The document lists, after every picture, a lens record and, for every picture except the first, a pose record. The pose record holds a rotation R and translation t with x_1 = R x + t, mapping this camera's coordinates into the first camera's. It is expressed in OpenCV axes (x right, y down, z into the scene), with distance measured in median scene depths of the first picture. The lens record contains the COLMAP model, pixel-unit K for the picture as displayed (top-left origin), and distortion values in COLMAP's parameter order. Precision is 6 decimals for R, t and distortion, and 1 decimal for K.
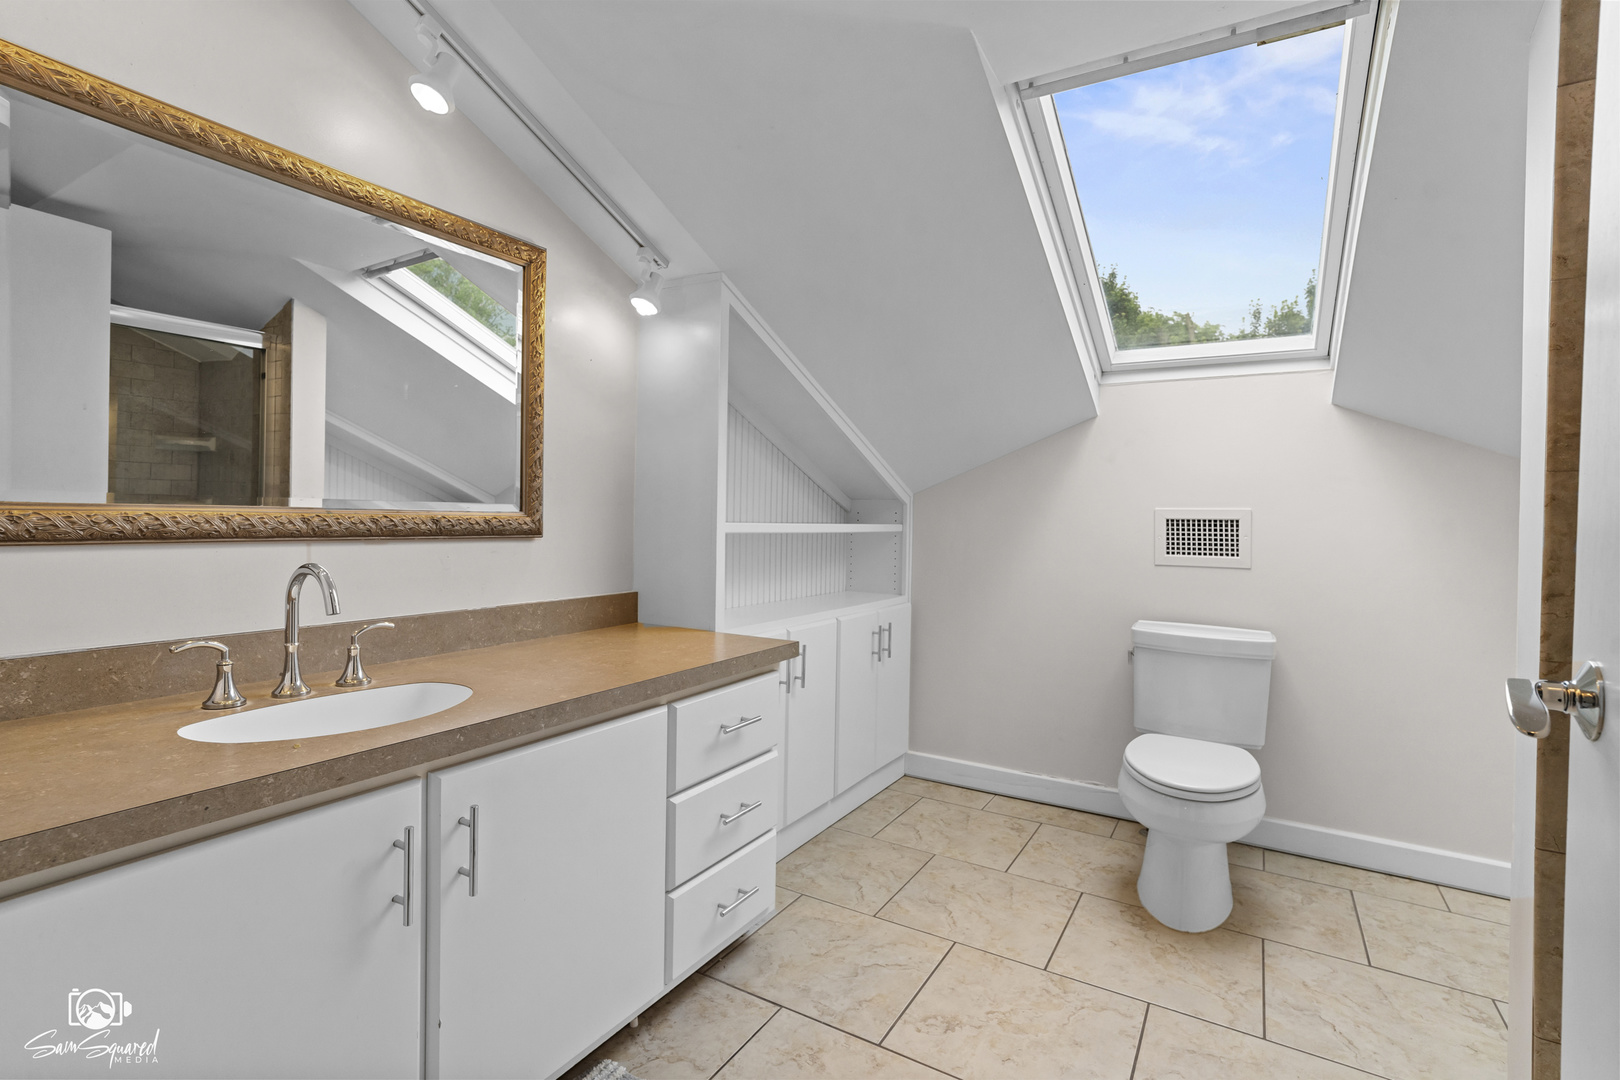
lens RADIAL K [[761.8, 0, 809.4], [0, 761.8, 534.3], [0, 0, 1]] dist [-0.013800, 0.002671]
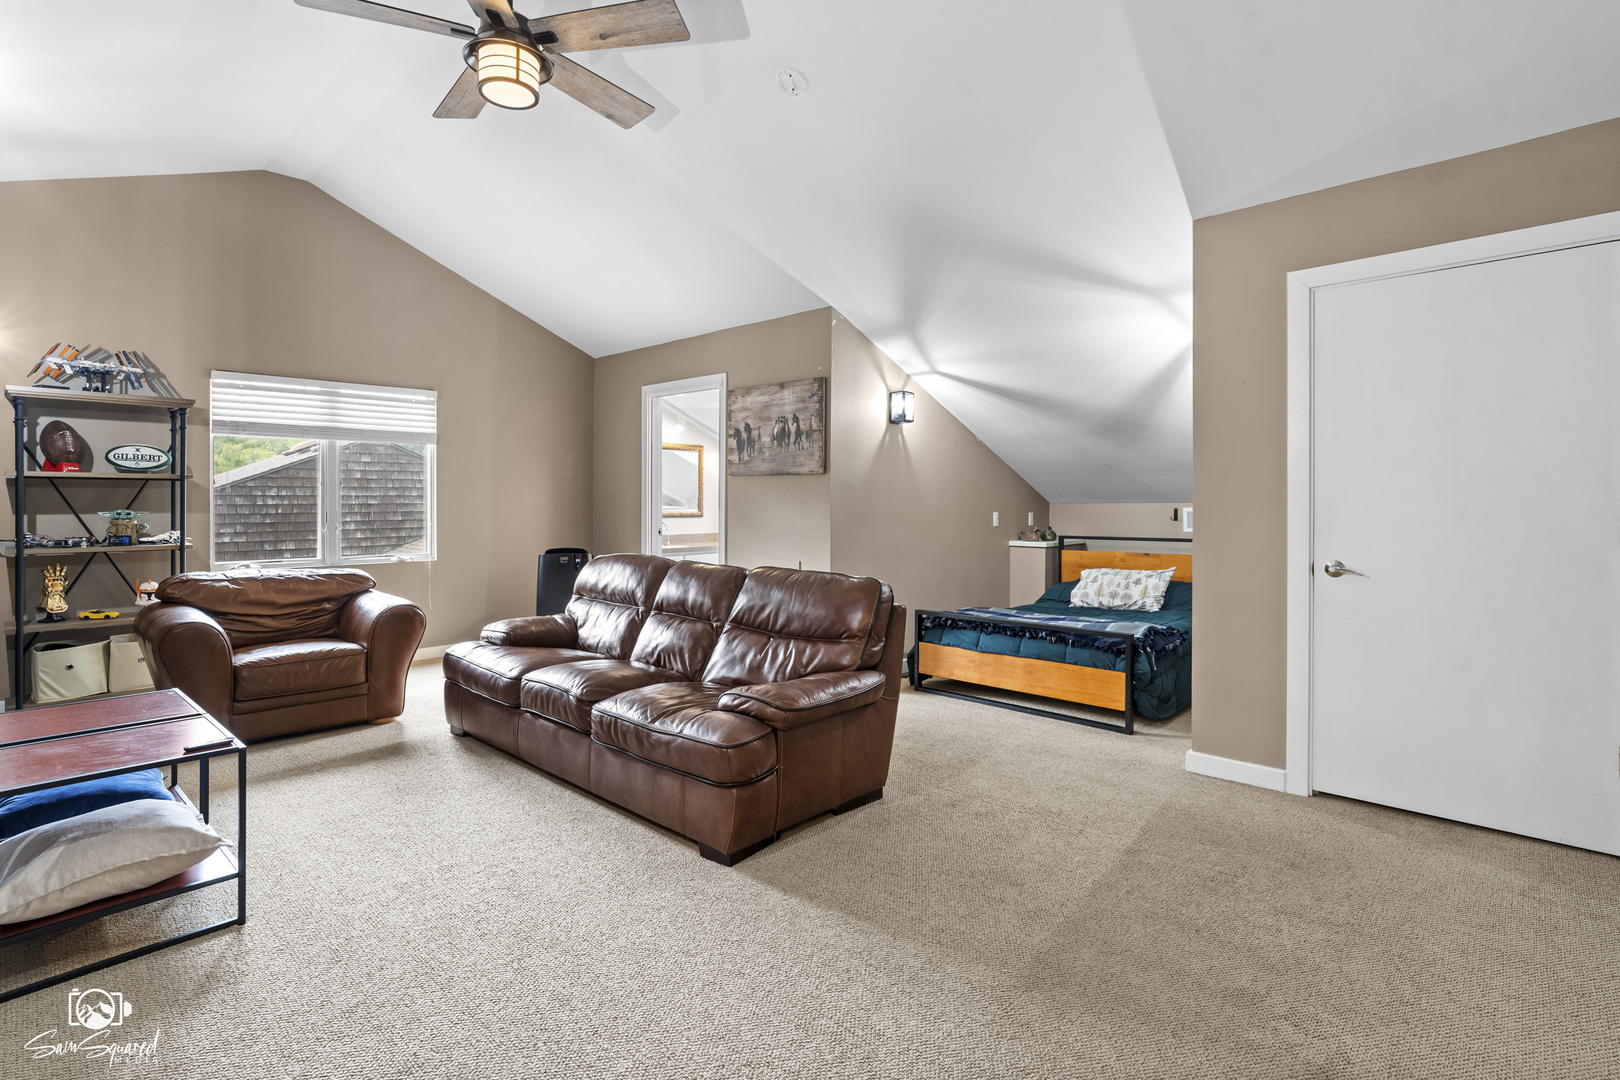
lens RADIAL K [[761.8, 0, 809.4], [0, 761.8, 526.8], [0, 0, 1]] dist [-0.013800, 0.002671]
pose [[0.979718, -0.009719, -0.200144, 0.988409], [0.010881, 0.999930, 0.004707, 0.041157], [0.200084, -0.006789, 0.979755, -2.791902]]
